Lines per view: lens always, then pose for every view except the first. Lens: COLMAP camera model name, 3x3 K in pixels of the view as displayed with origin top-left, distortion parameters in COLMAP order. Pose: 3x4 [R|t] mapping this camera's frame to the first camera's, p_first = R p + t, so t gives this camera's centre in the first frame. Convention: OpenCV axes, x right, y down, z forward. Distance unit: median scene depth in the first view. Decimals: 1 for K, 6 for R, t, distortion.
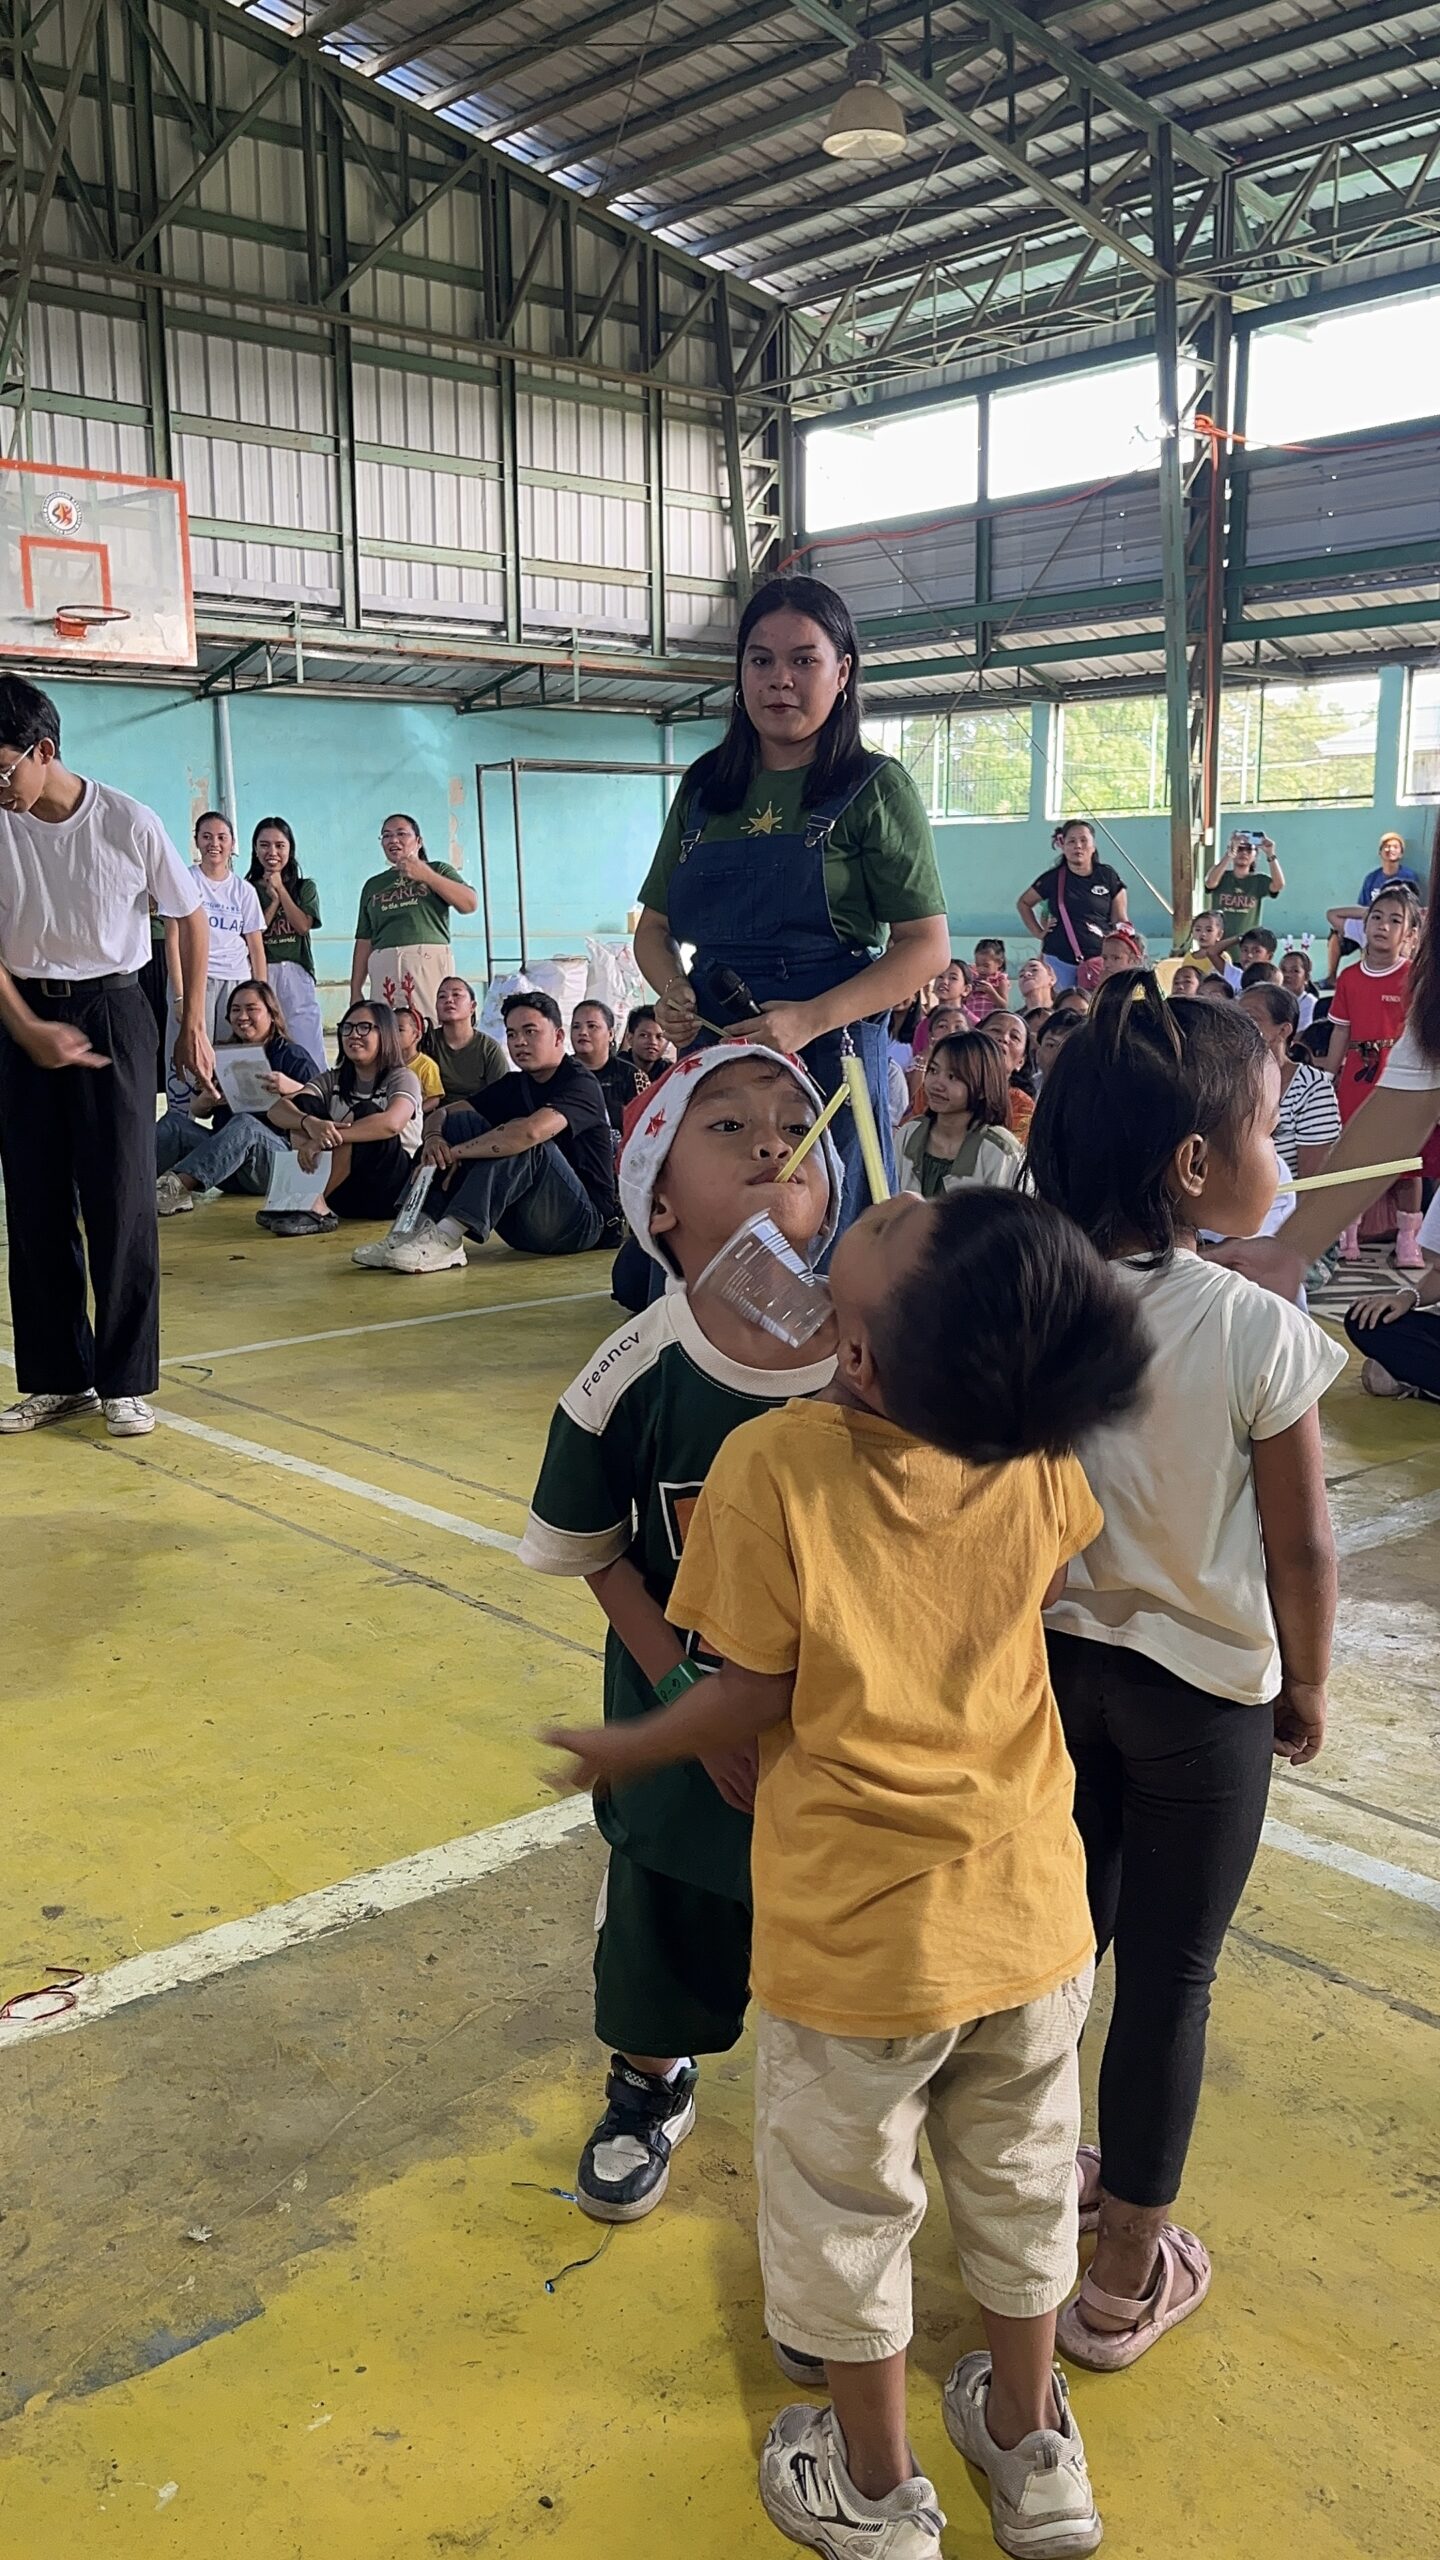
lens RADIAL K [[2145.3, 0, 707.9], [0, 2145.3, 1228.3], [0, 0, 1]] dist [0.049043, -0.044717]
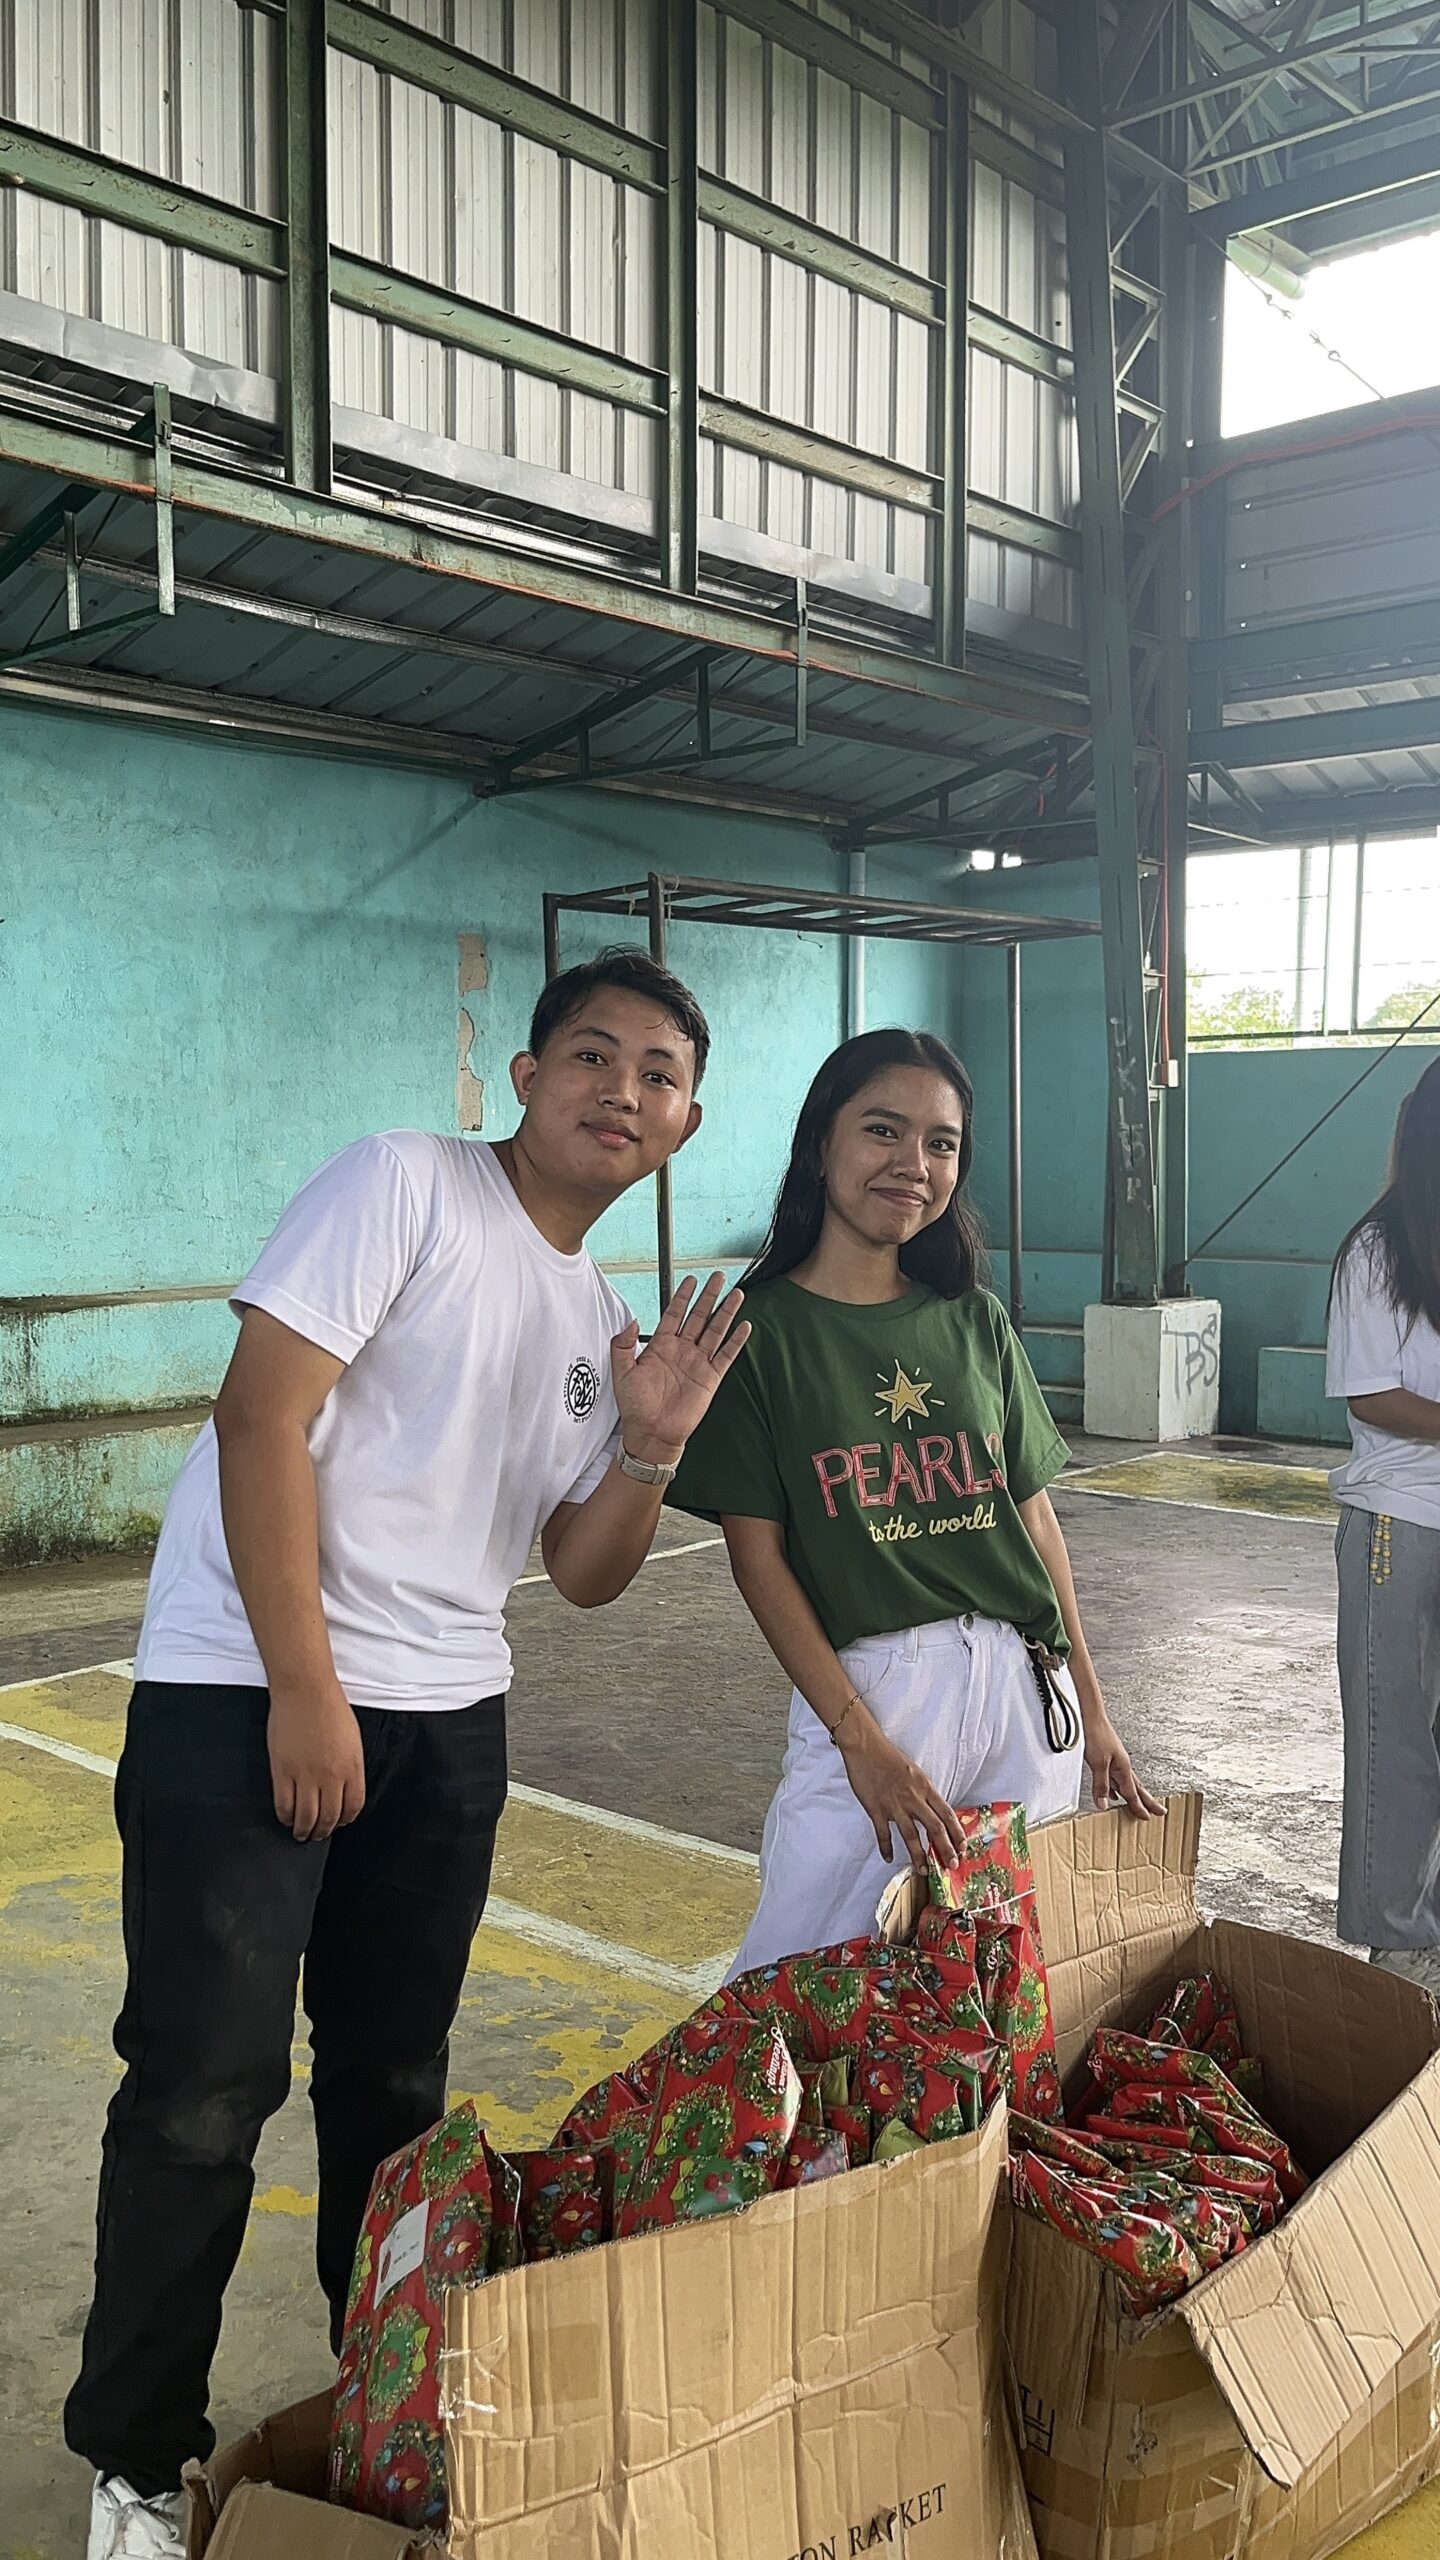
lens RADIAL K [[2145.3, 0, 718.8], [0, 2145.3, 1281.7], [0, 0, 1]] dist [0.049043, -0.044717]
pose [[0.992948, 0.001153, 0.118549, -0.126739], [0.008821, 0.996462, -0.083576, -0.102604], [-0.118226, 0.084032, 0.989425, 0.582393]]
